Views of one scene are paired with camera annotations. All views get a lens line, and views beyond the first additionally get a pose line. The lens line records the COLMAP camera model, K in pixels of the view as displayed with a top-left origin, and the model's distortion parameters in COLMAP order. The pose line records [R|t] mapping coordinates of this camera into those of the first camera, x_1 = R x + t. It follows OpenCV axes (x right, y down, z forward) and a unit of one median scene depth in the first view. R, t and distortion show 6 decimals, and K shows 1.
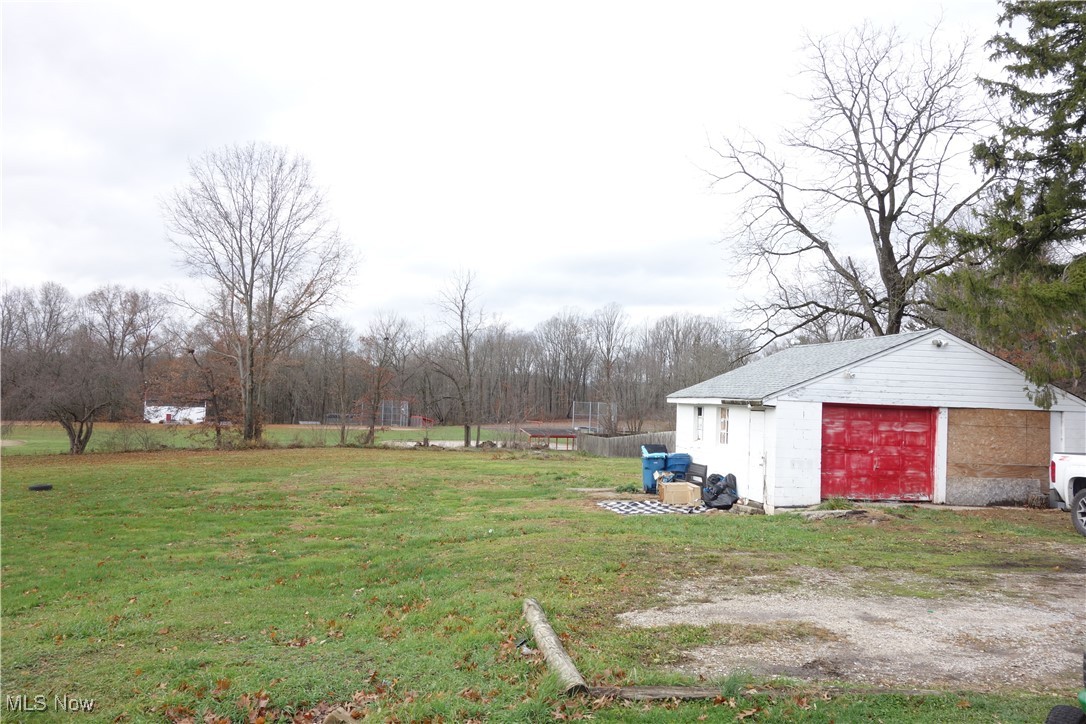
lens RADIAL K [[857.6, 0, 544.3], [0, 857.6, 361.5], [0, 0, 1]] dist [0.015236, -0.000239]
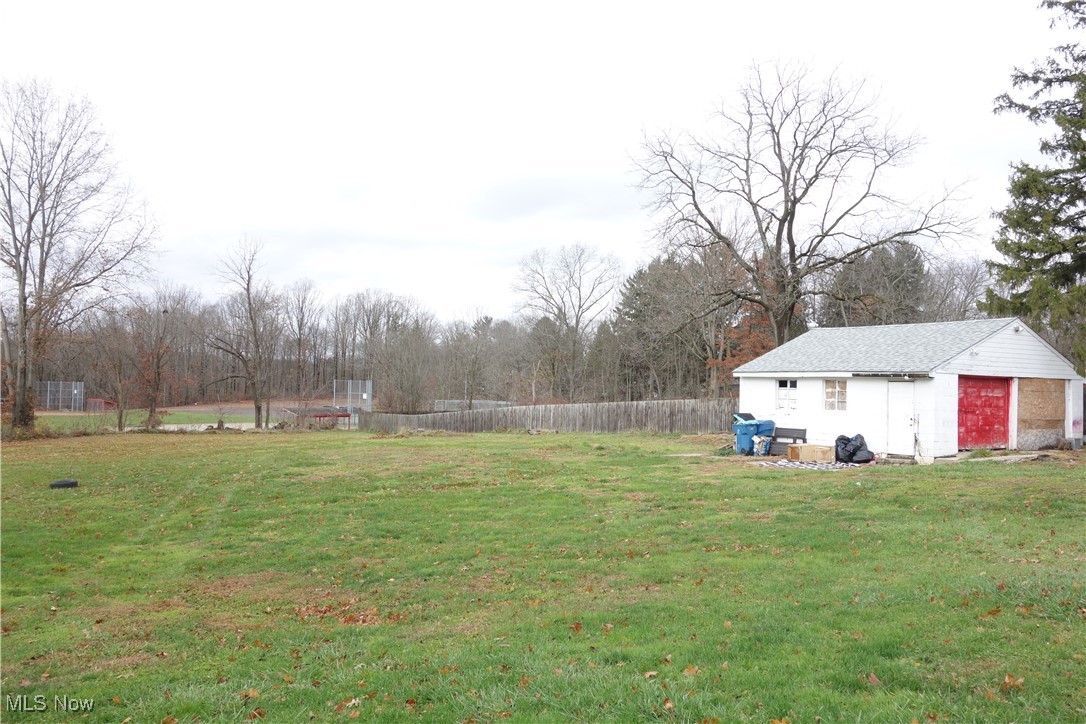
lens RADIAL K [[857.6, 0, 547.7], [0, 857.6, 361.7], [0, 0, 1]] dist [0.015236, -0.000239]
pose [[0.921158, -0.002685, 0.389179, -0.702877], [-0.007664, 0.999657, 0.025038, 0.001469], [-0.389113, -0.026047, 0.920822, 0.058957]]
